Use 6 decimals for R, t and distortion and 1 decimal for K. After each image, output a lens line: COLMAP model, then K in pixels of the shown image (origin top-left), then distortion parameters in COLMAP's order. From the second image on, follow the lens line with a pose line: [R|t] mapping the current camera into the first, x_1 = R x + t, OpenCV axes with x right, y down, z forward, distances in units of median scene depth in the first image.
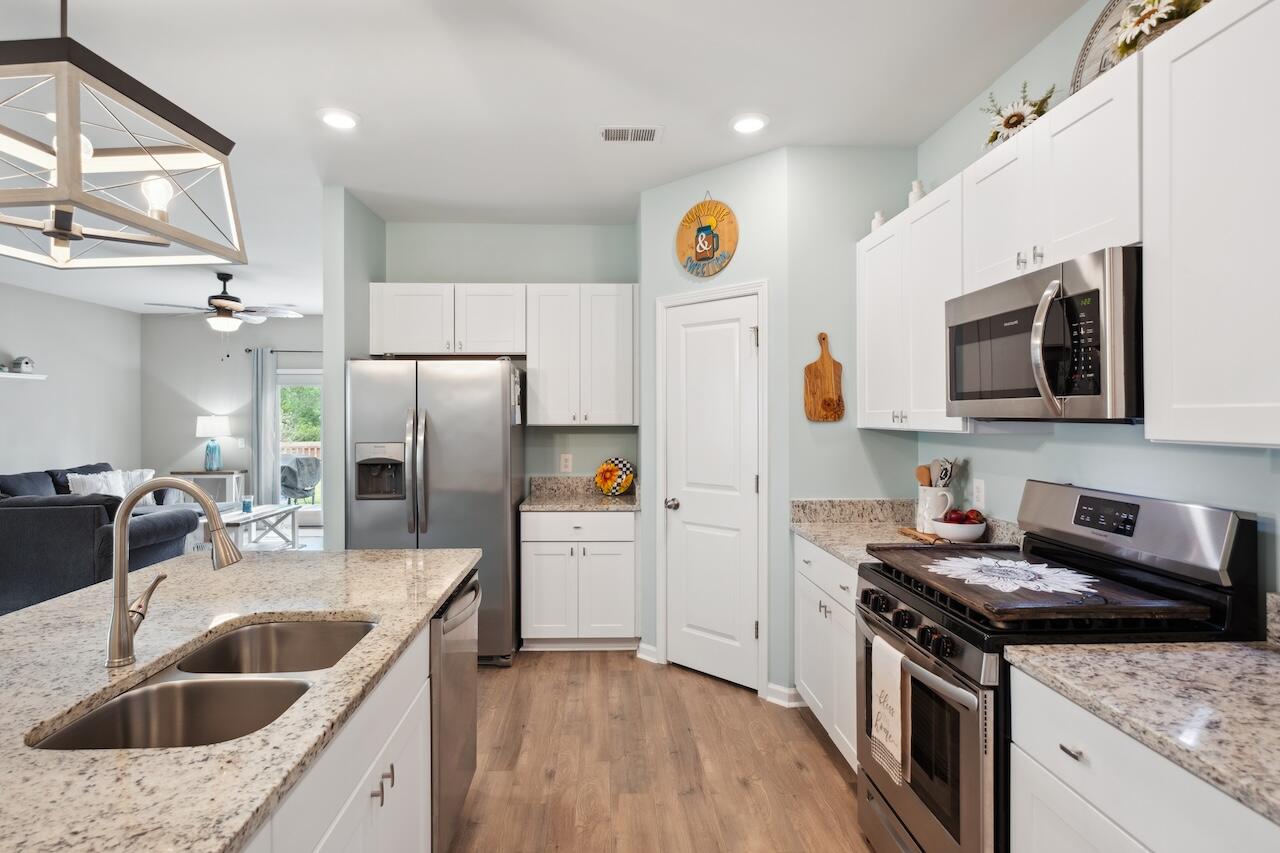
lens RADIAL K [[679.8, 0, 641.0], [0, 679.8, 417.7], [0, 0, 1]] dist [-0.005353, -0.003210]
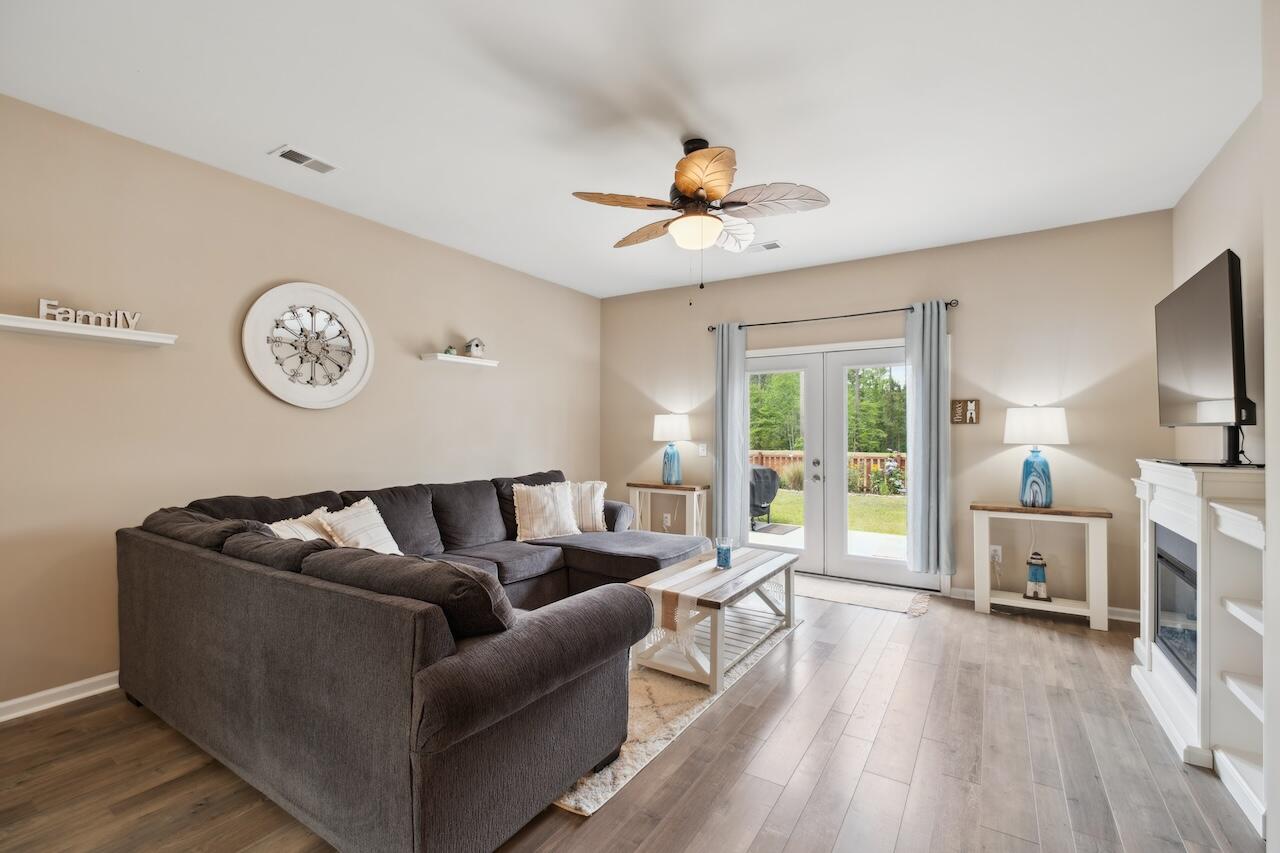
lens RADIAL K [[560.8, 0, 646.4], [0, 560.8, 427.5], [0, 0, 1]] dist [-0.013215, -0.000141]
pose [[0.826322, 0.001080, -0.563197, -0.298810], [-0.005957, 0.999959, -0.006824, 0.017758], [0.563167, 0.008994, 0.826294, 0.460912]]
